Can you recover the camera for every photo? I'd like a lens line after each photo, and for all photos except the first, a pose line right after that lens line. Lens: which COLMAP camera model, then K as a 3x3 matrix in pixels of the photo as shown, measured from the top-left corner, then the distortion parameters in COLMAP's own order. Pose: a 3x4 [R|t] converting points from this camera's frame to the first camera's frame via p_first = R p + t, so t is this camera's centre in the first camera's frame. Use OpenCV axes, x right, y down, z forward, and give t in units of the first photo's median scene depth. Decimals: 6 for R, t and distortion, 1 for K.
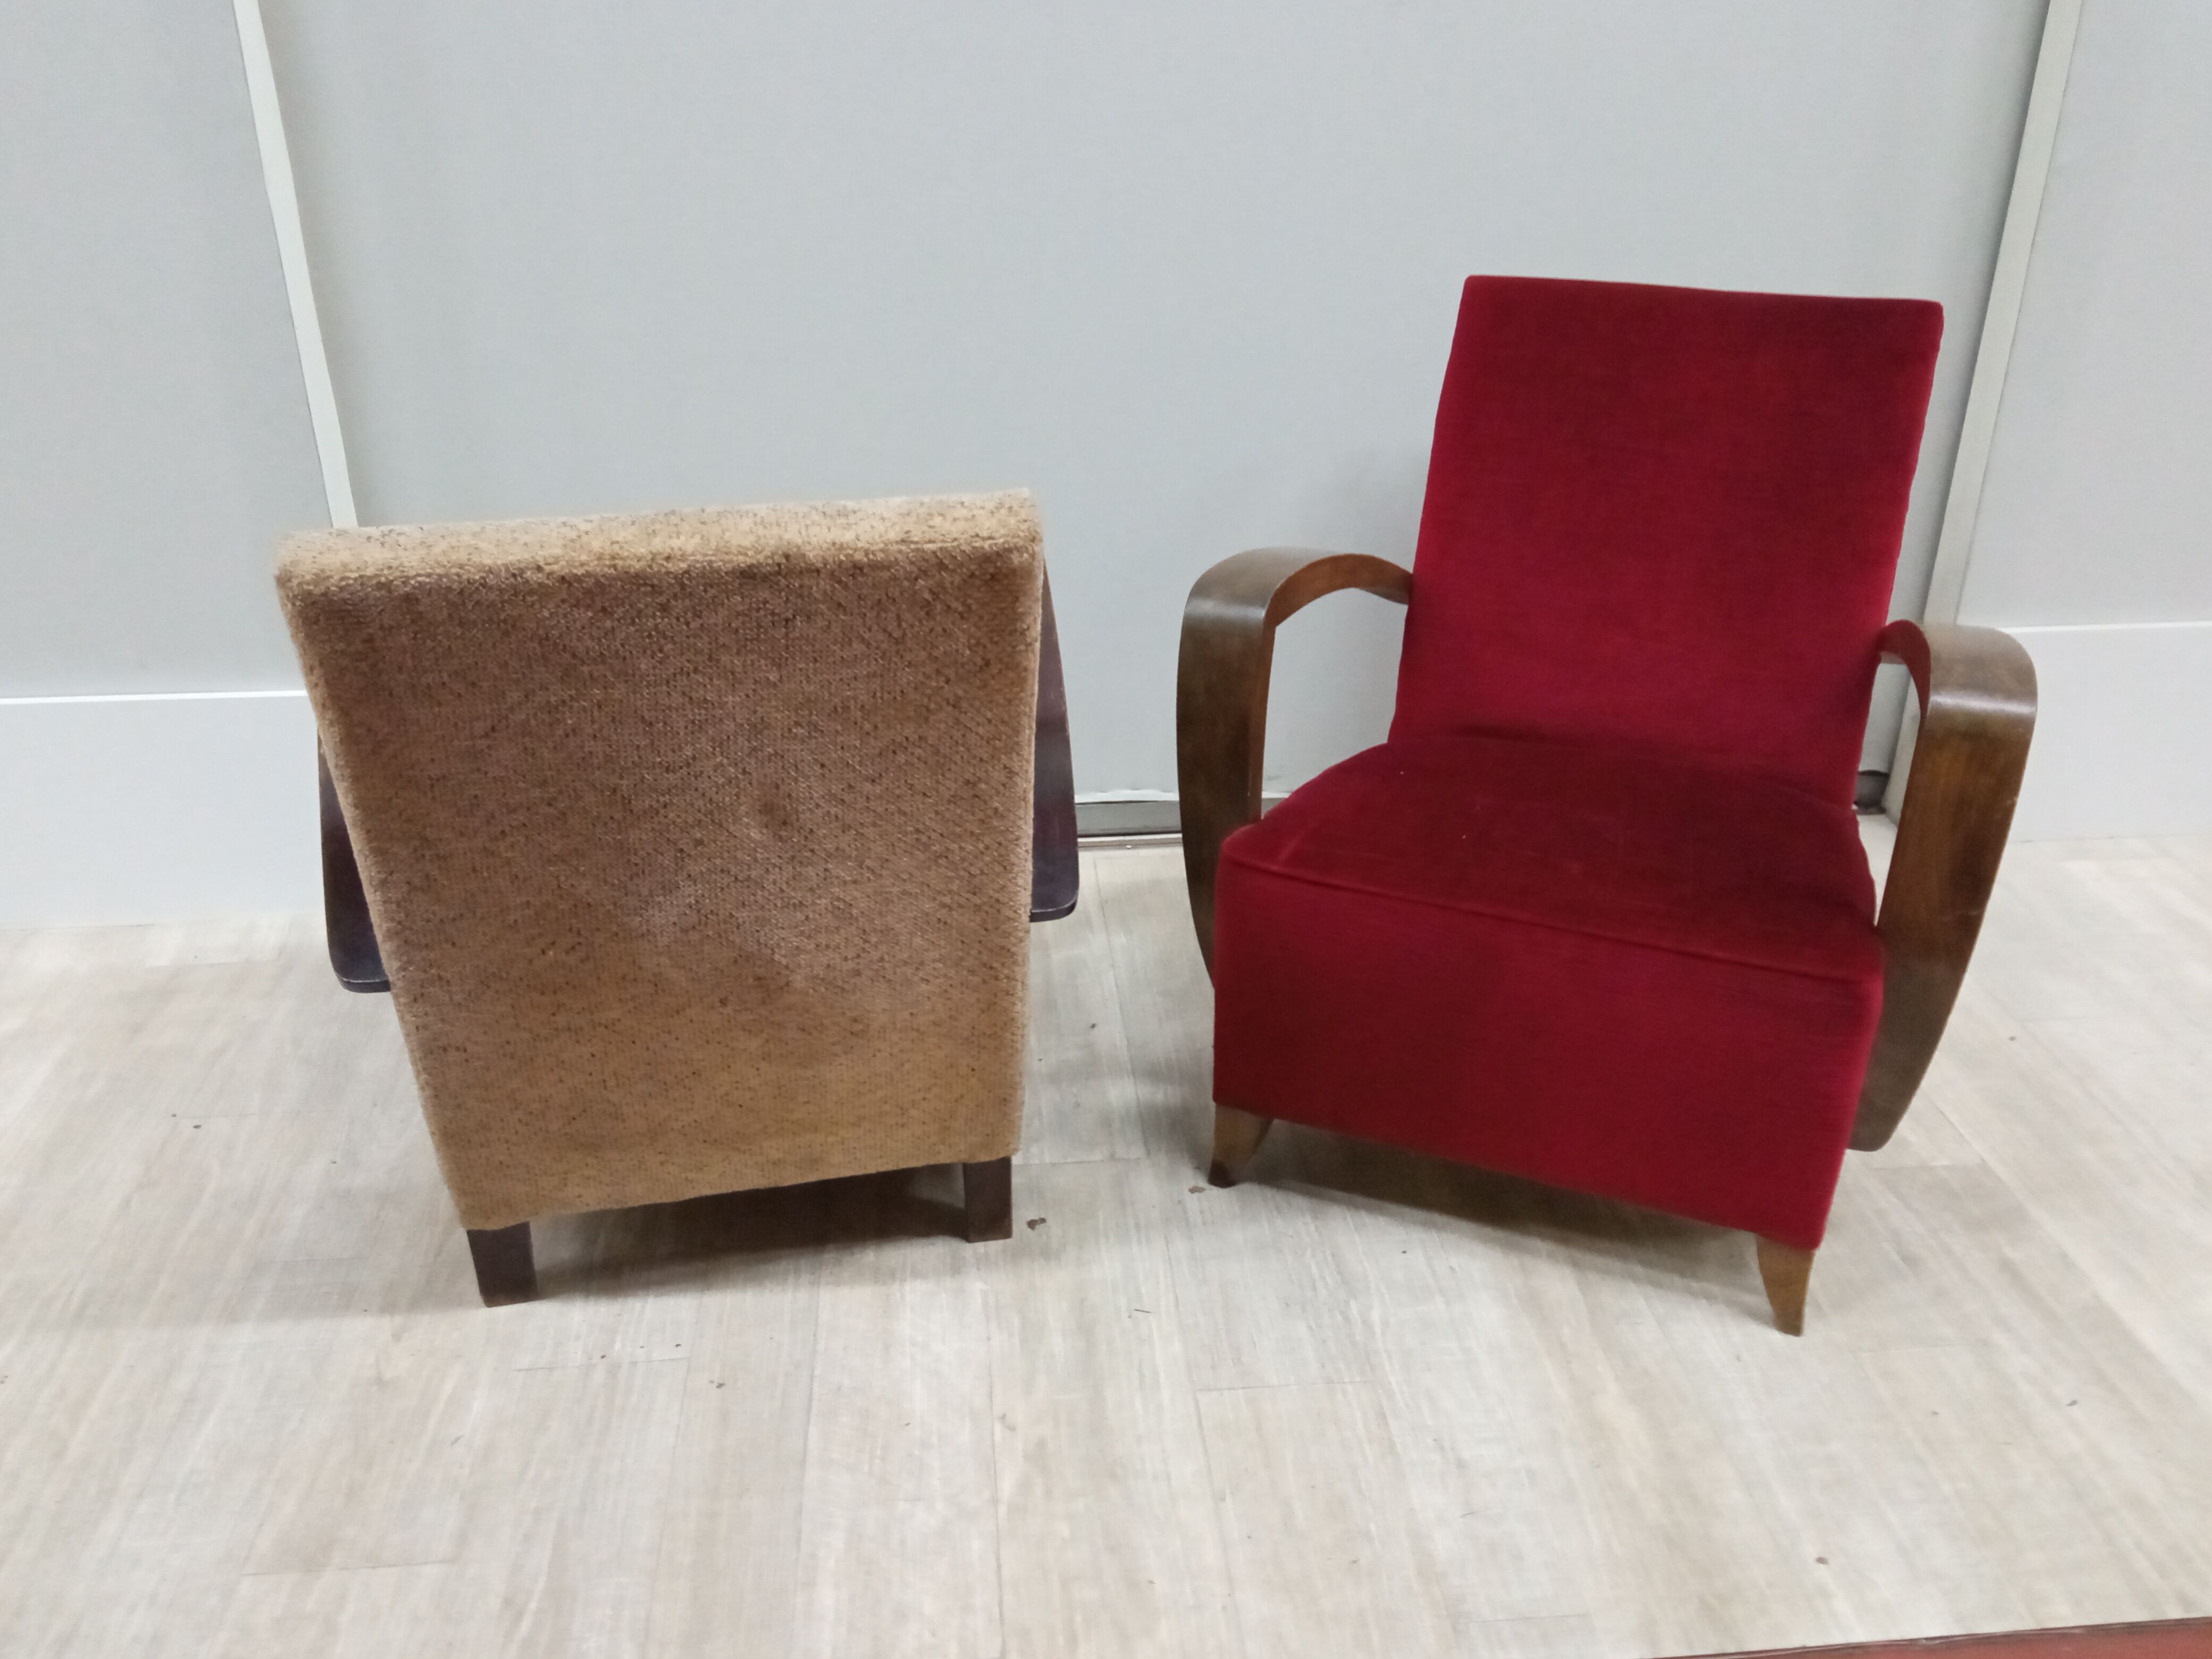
lens RADIAL K [[1788.8, 0, 1105.9], [0, 1788.8, 843.5], [0, 0, 1]] dist [0.063239, -0.106391]
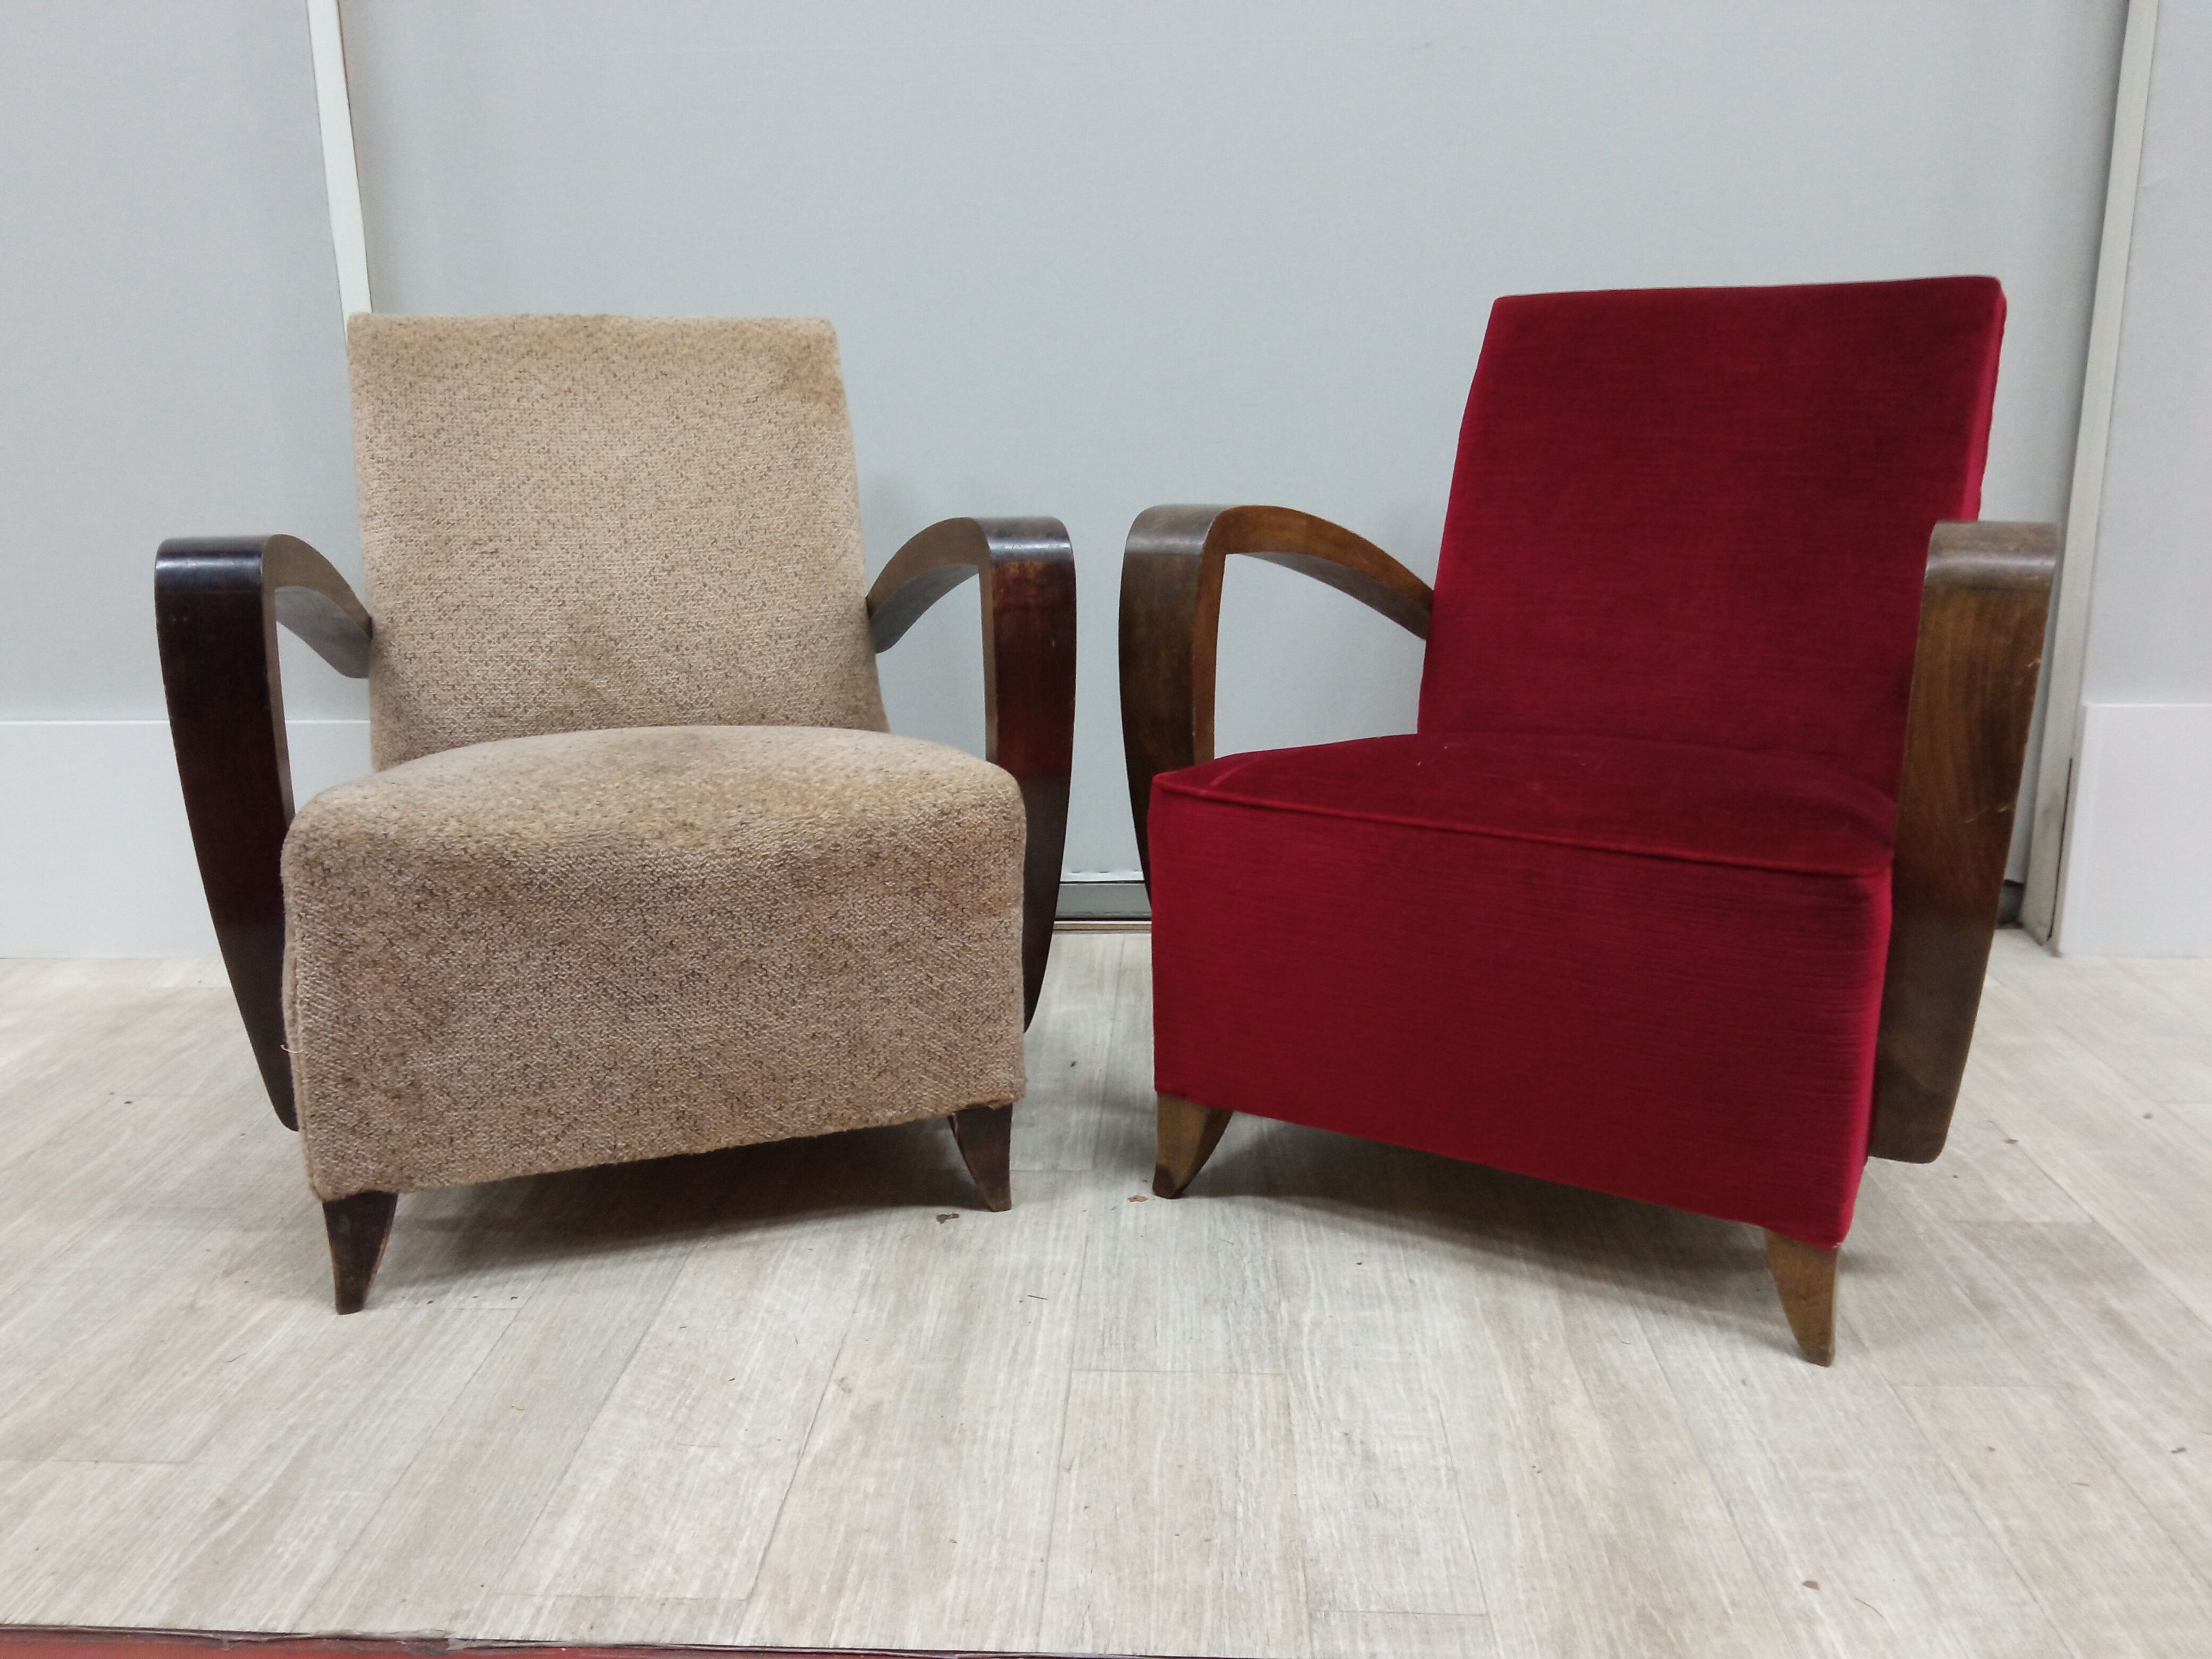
lens RADIAL K [[1764.0, 0, 1106.0], [0, 1764.0, 829.5], [0, 0, 1]] dist [0.054637, -0.085223]
pose [[0.990489, 0.019329, -0.136231, 0.169210], [-0.046735, 0.978483, -0.200965, 0.215338], [0.129415, 0.205421, 0.970079, 0.134552]]
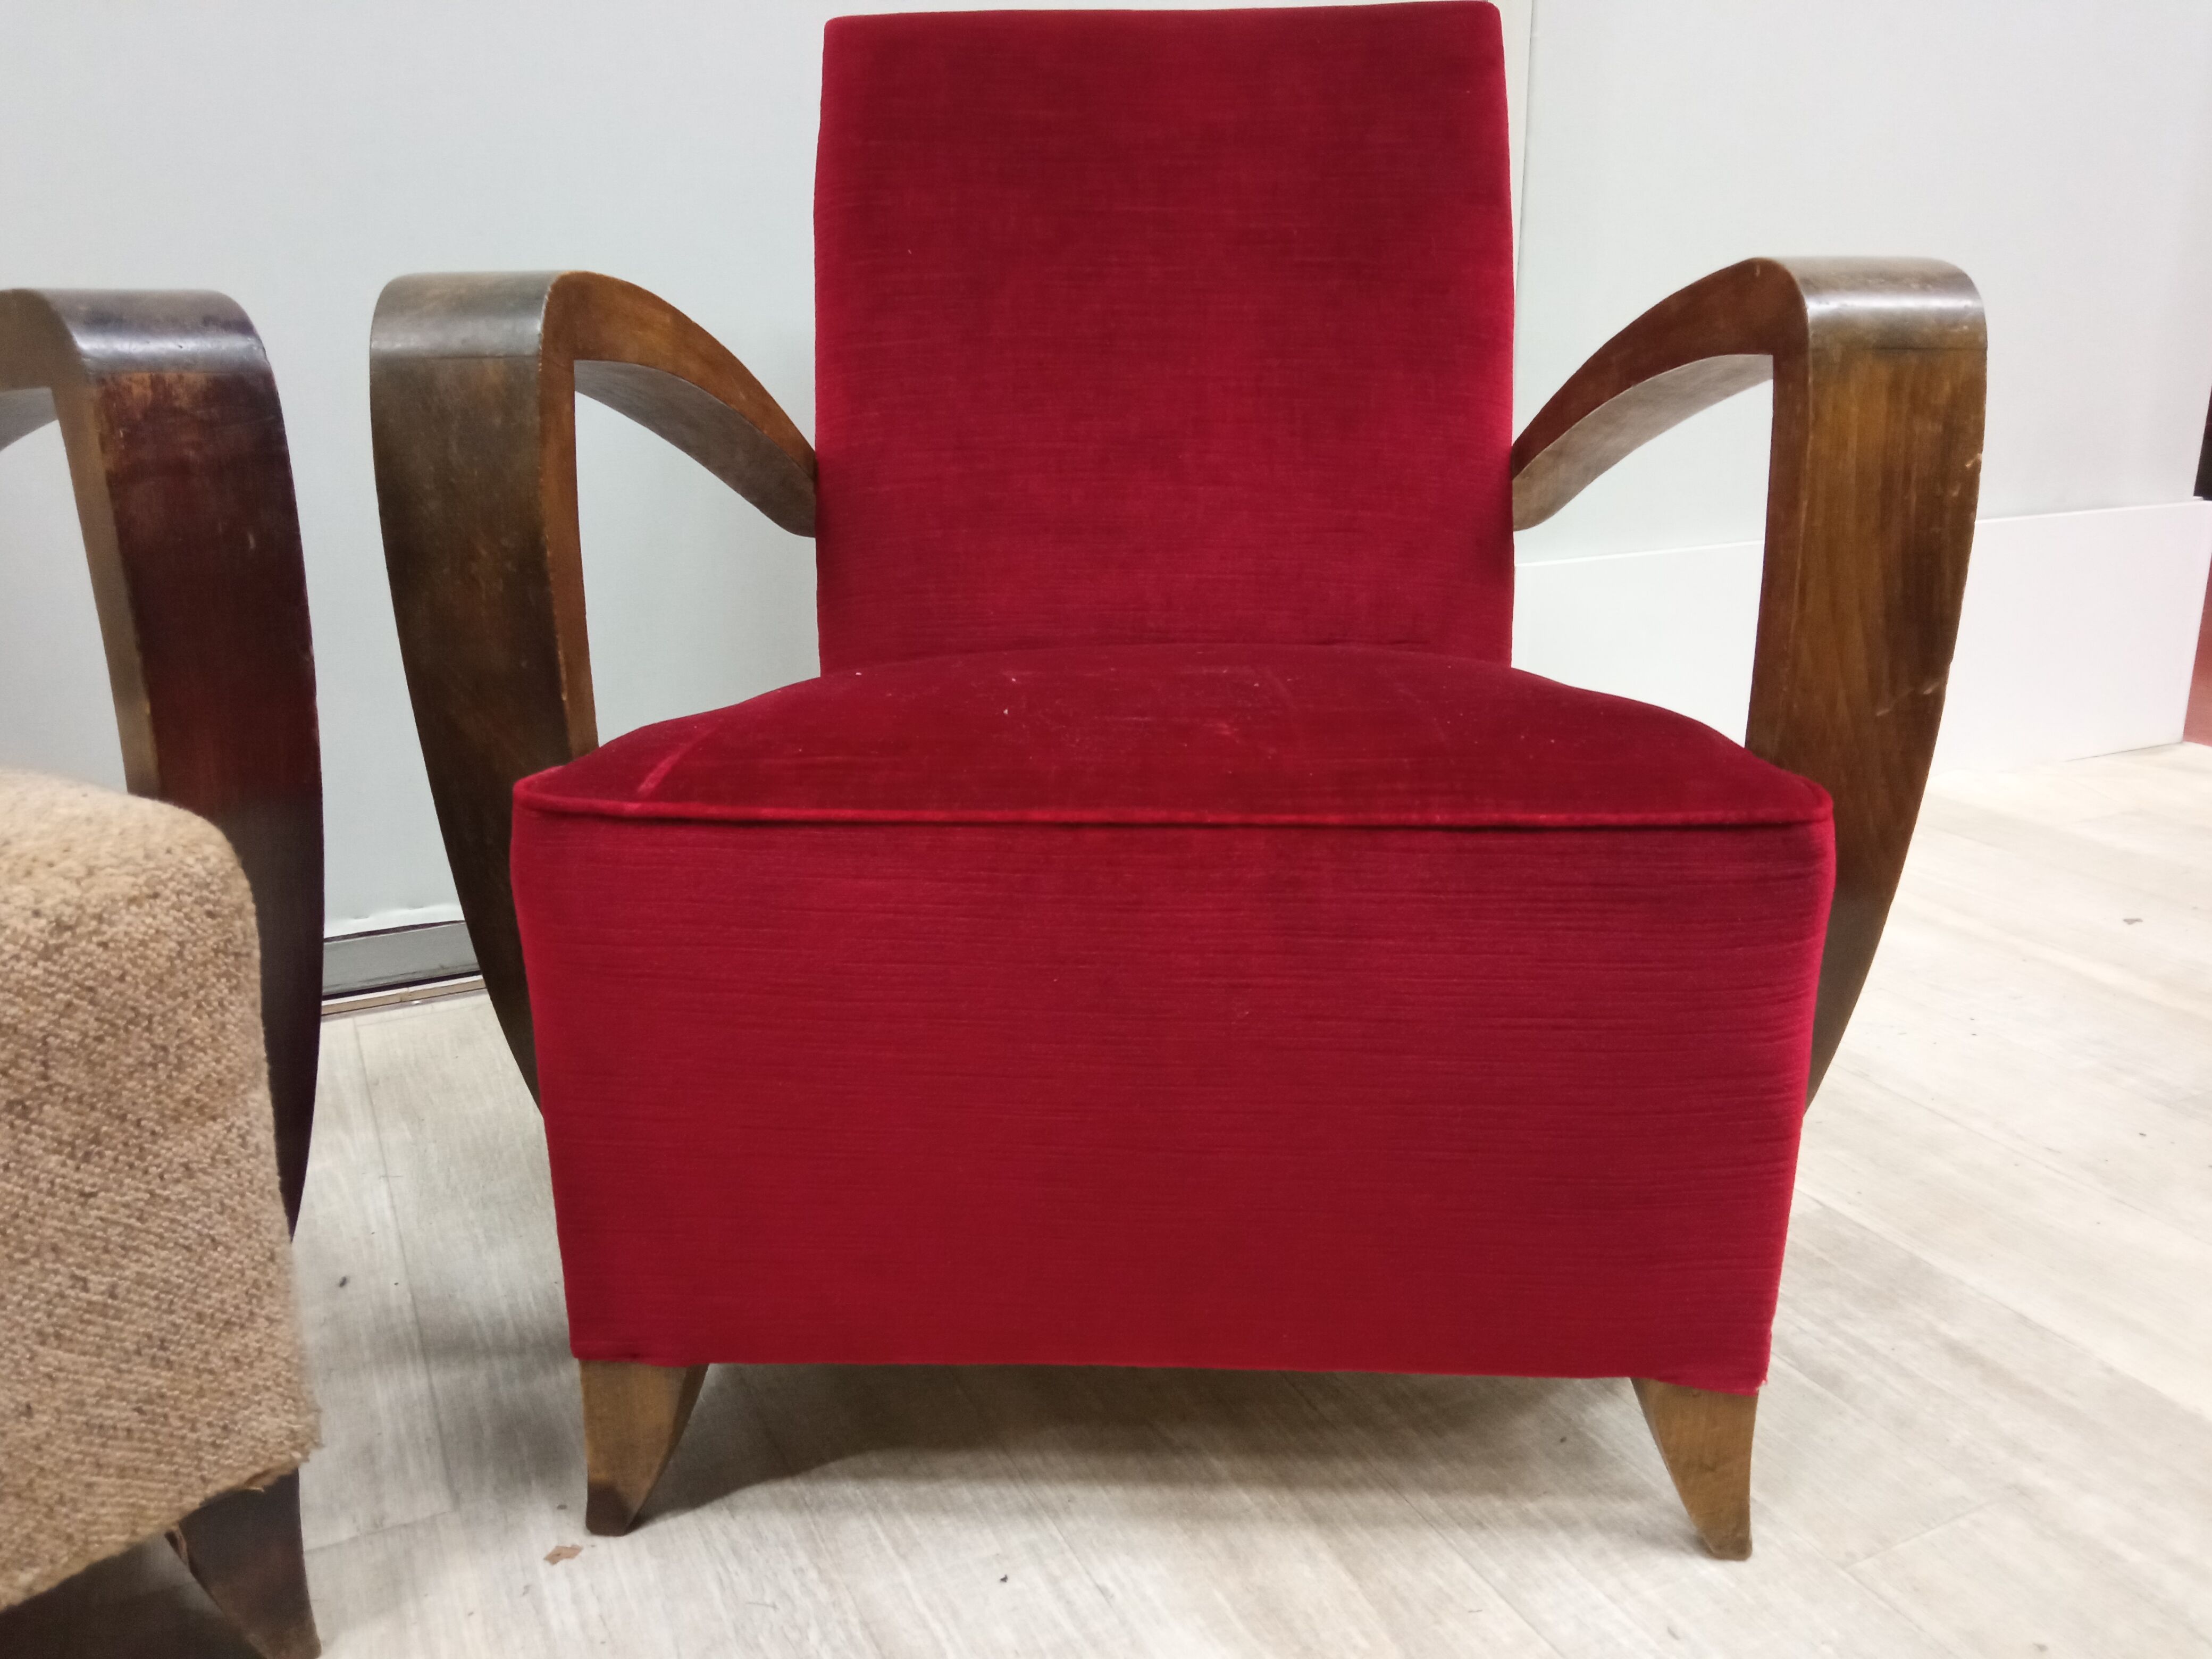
lens RADIAL K [[1788.8, 0, 1105.9], [0, 1788.8, 843.5], [0, 0, 1]] dist [0.063239, -0.106391]
pose [[0.936413, -0.113339, 0.332091, 0.054083], [0.164081, 0.977990, -0.128889, 0.105020], [-0.310173, 0.175183, 0.934400, 0.528069]]
